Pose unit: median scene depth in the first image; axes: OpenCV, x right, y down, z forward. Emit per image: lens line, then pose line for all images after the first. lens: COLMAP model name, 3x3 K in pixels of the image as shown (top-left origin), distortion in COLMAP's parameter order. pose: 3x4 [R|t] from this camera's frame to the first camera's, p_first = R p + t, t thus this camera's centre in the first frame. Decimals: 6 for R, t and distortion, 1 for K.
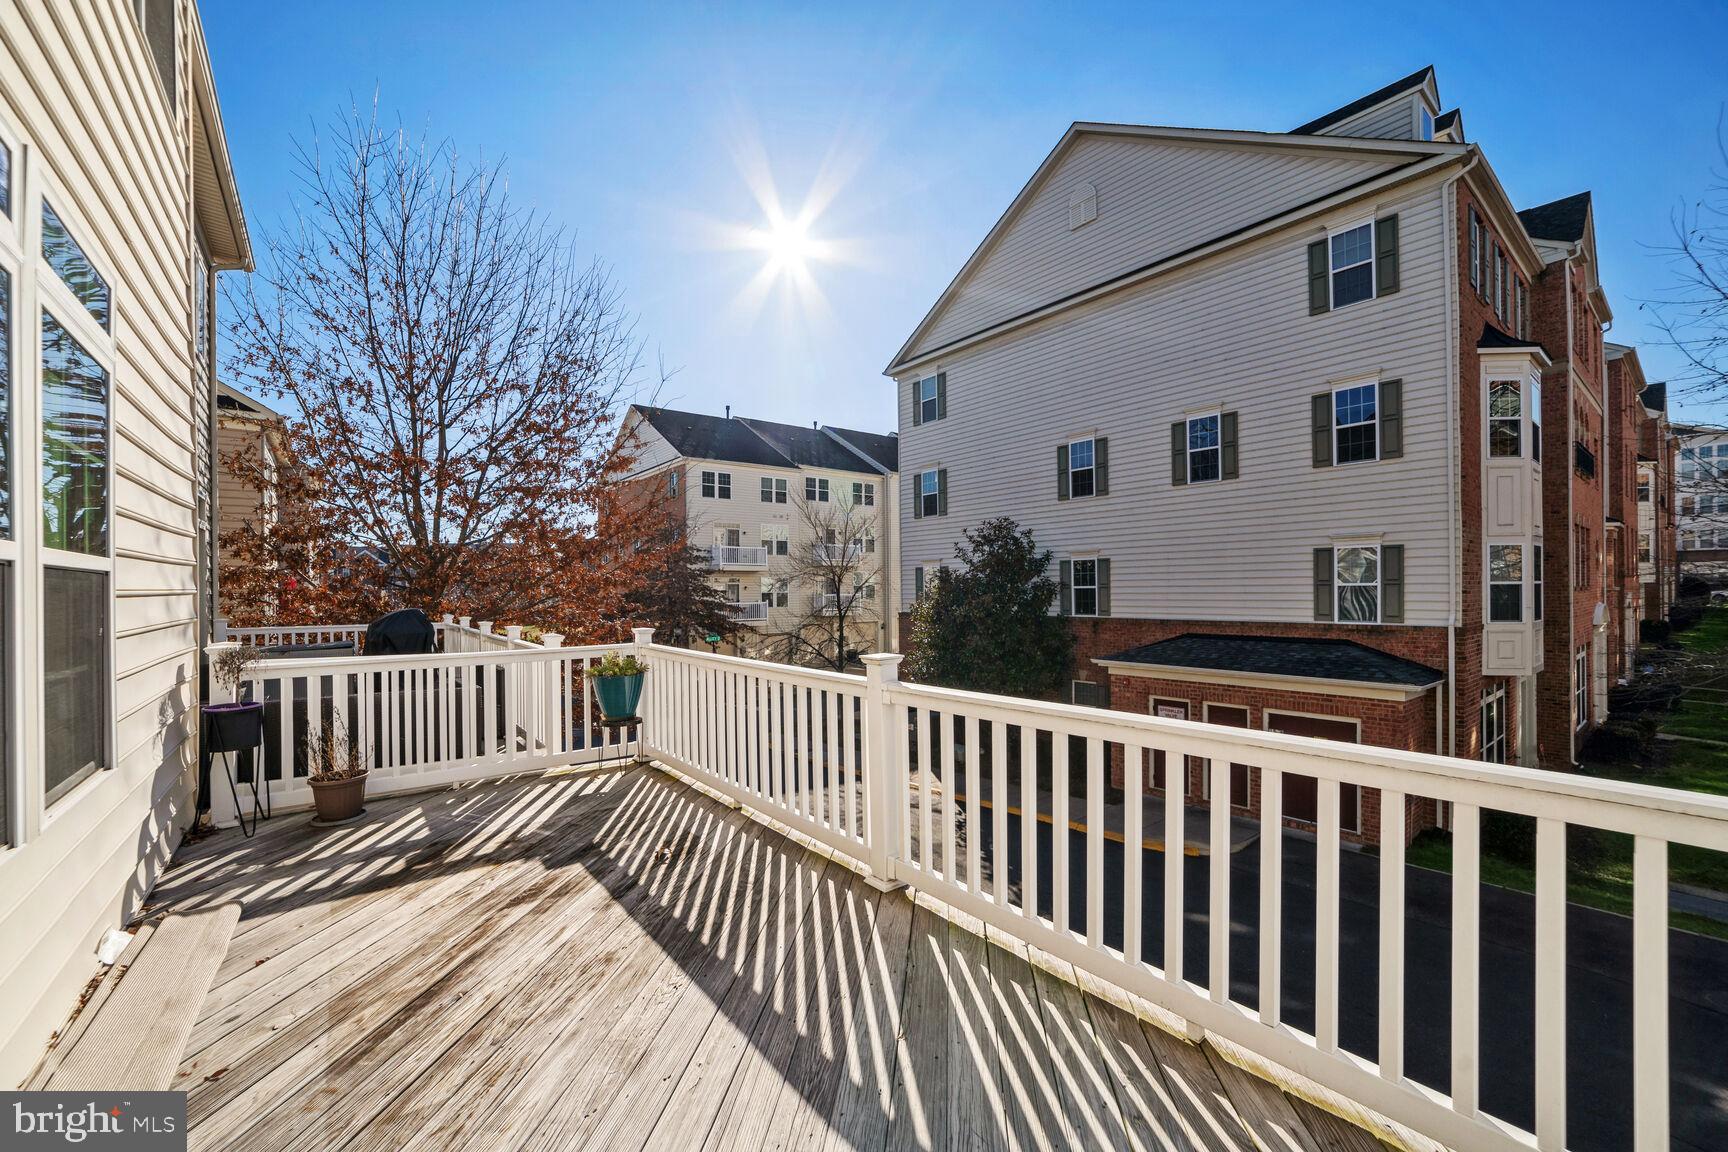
lens RADIAL K [[694.1, 0, 867.4], [0, 694.1, 586.3], [0, 0, 1]] dist [-0.028841, 0.008499]
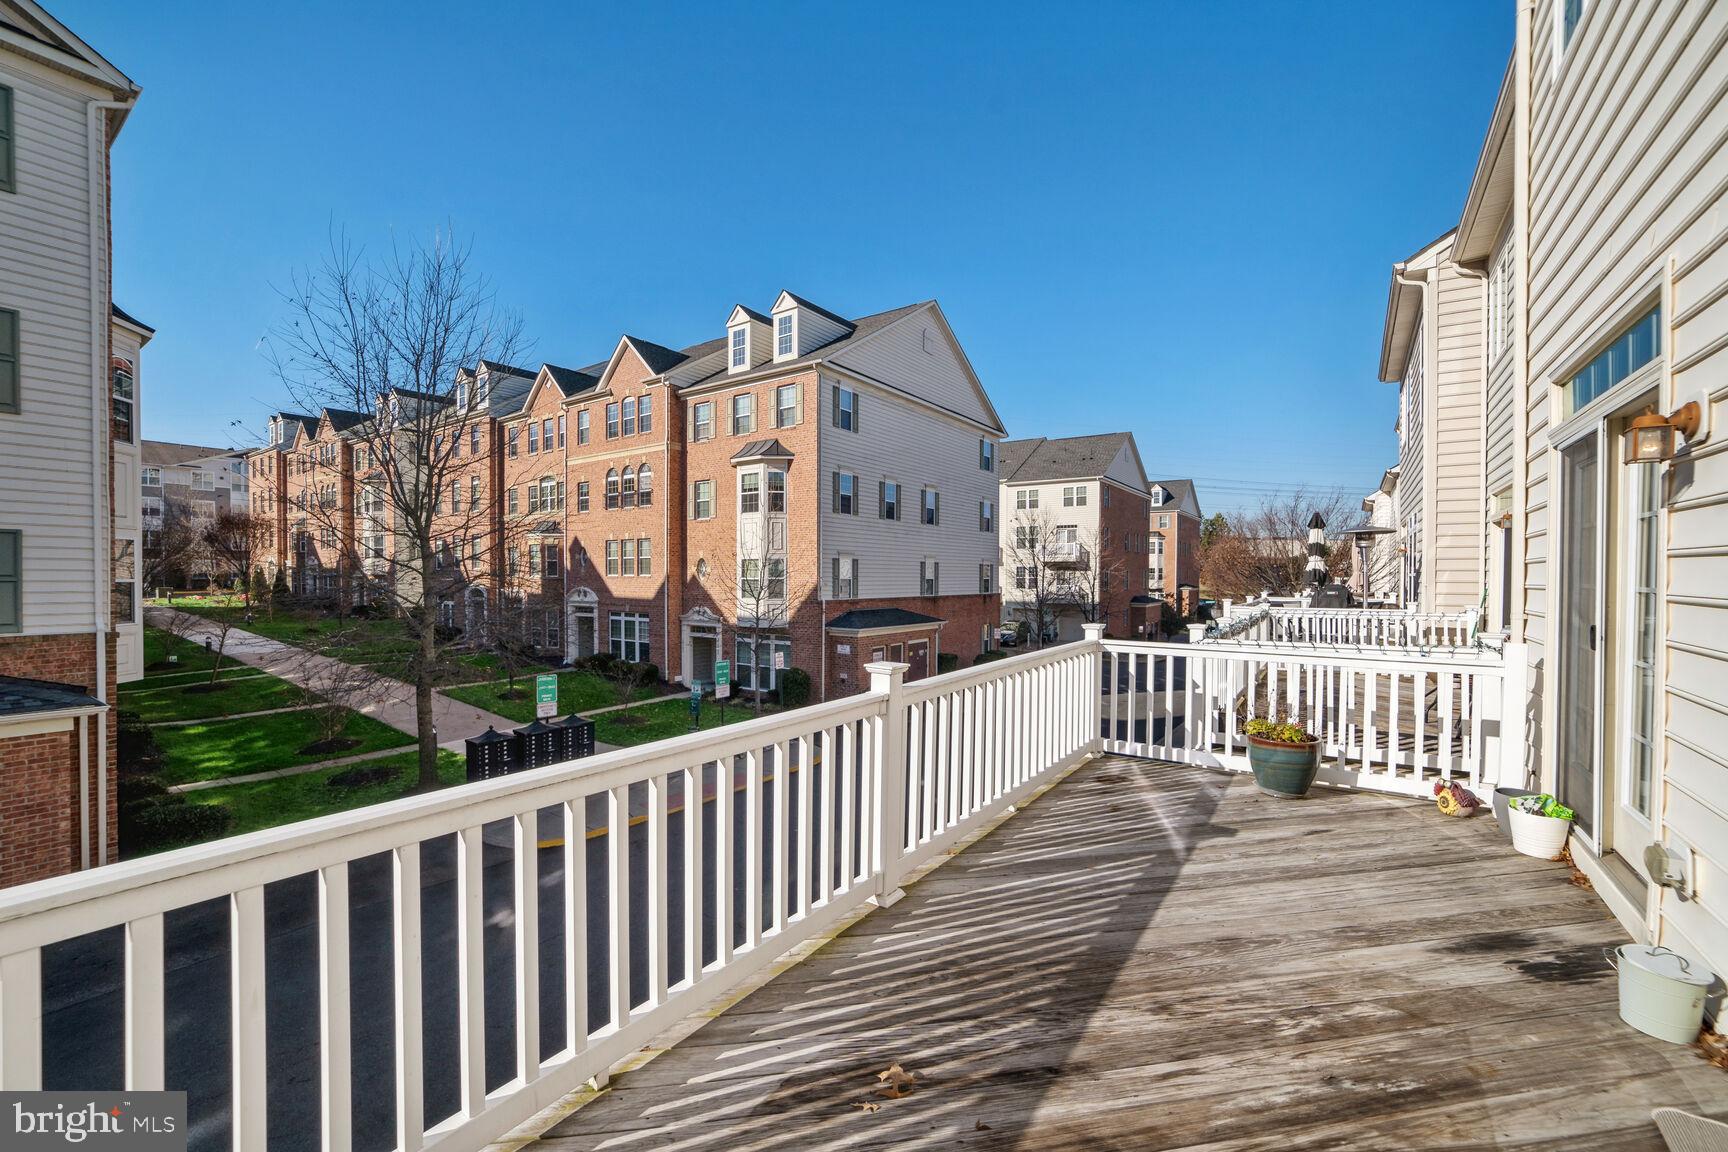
lens RADIAL K [[694.1, 0, 874.9], [0, 694.1, 581.6], [0, 0, 1]] dist [-0.028841, 0.008499]
pose [[-0.295788, 0.007919, 0.955221, -0.294786], [-0.006259, 0.999928, -0.010228, -0.001332], [-0.955233, -0.009004, -0.295718, 0.426529]]
